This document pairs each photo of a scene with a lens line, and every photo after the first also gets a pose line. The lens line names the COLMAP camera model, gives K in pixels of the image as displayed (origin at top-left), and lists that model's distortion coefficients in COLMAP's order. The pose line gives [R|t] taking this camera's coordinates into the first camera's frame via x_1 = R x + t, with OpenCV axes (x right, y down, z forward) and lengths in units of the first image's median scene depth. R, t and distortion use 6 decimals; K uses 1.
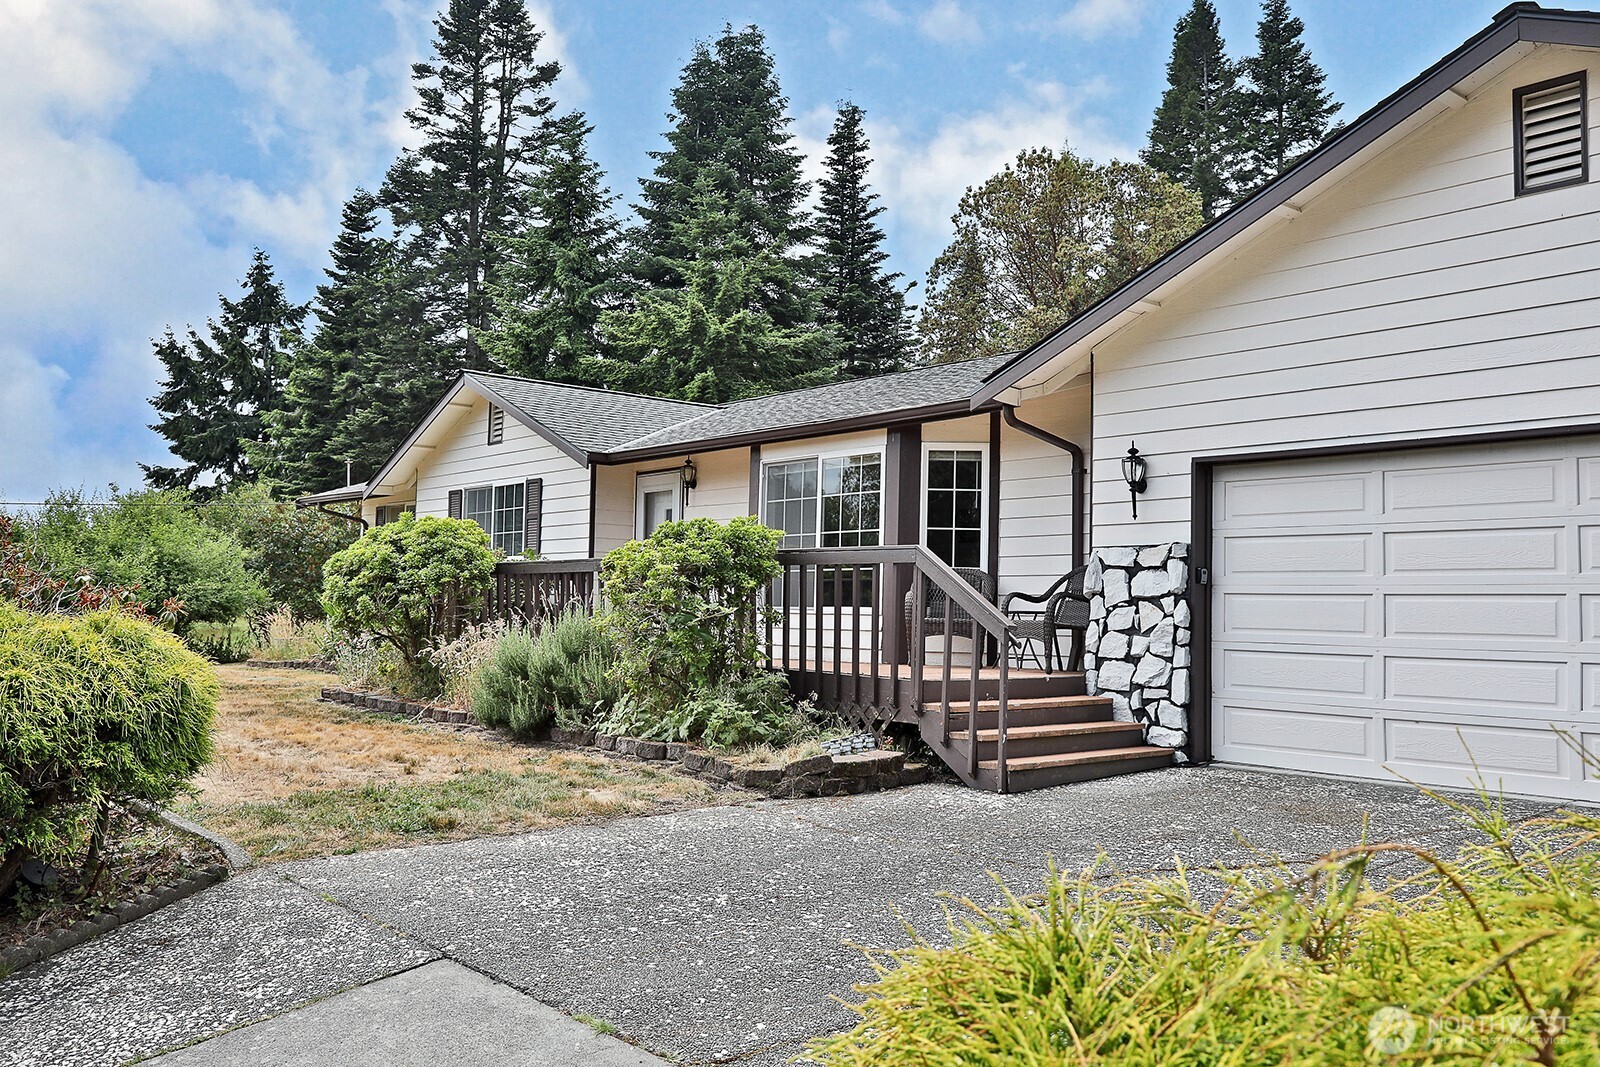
lens RADIAL K [[1332.5, 0, 797.0], [0, 1332.5, 530.1], [0, 0, 1]] dist [-0.012519, -0.000855]
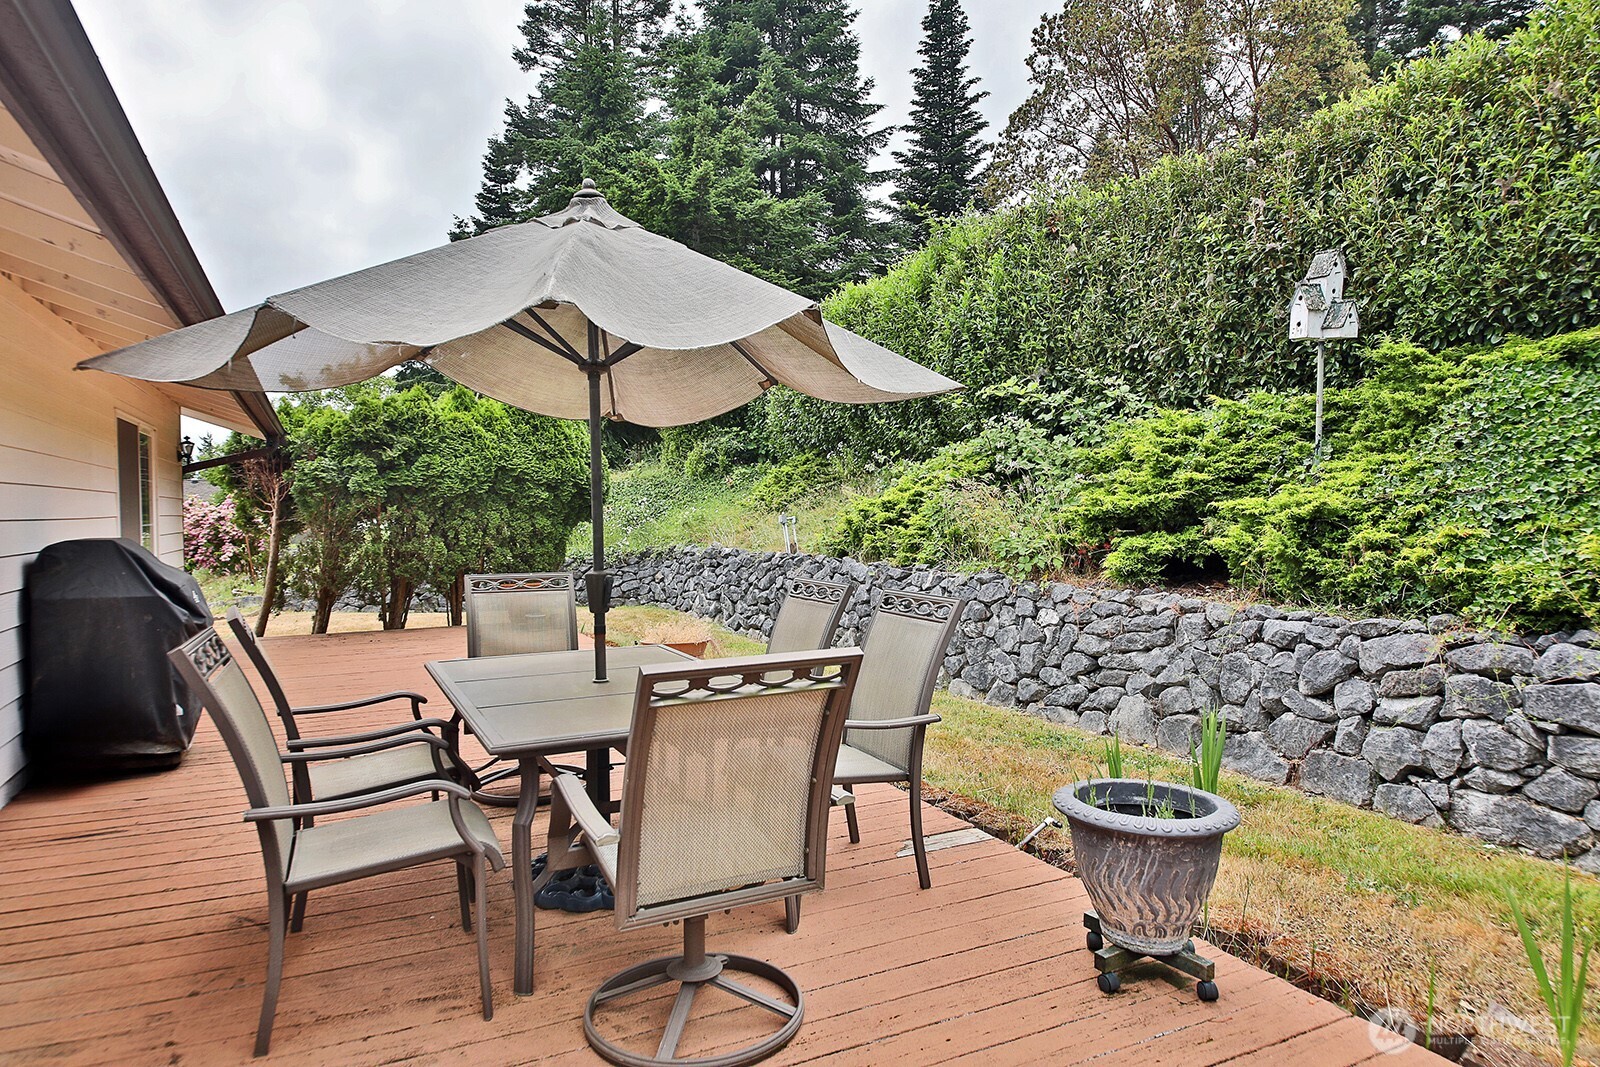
lens RADIAL K [[964.3, 0, 809.2], [0, 964.3, 517.8], [0, 0, 1]] dist [0.038392, -0.005975]
pose [[0.969620, -0.024215, -0.243415, 0.106013], [0.039878, 0.997424, 0.059627, 0.011089], [0.241344, -0.067523, 0.968088, 0.292139]]
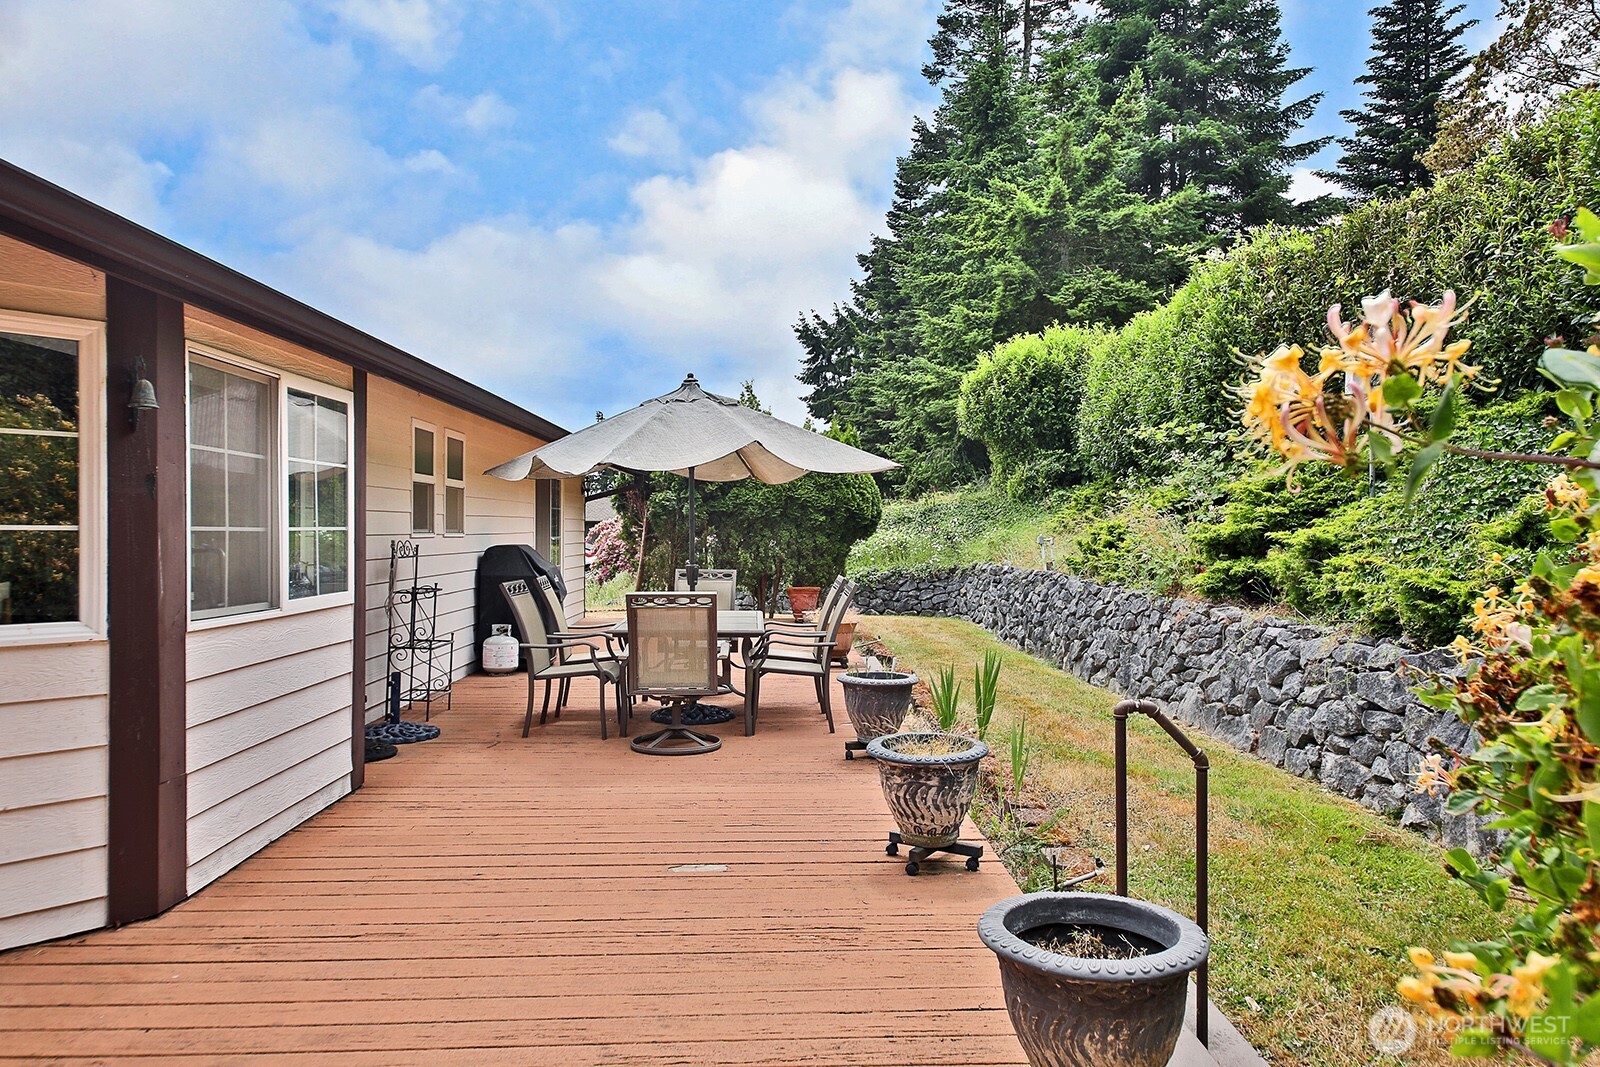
lens RADIAL K [[1065.1, 0, 793.8], [0, 1065.1, 534.3], [0, 0, 1]] dist [0.005957, -0.007773]
pose [[0.777782, -0.011624, -0.628427, 0.145495], [0.046728, 0.998131, 0.039371, 0.009863], [0.626795, -0.059987, 0.776872, 0.268225]]
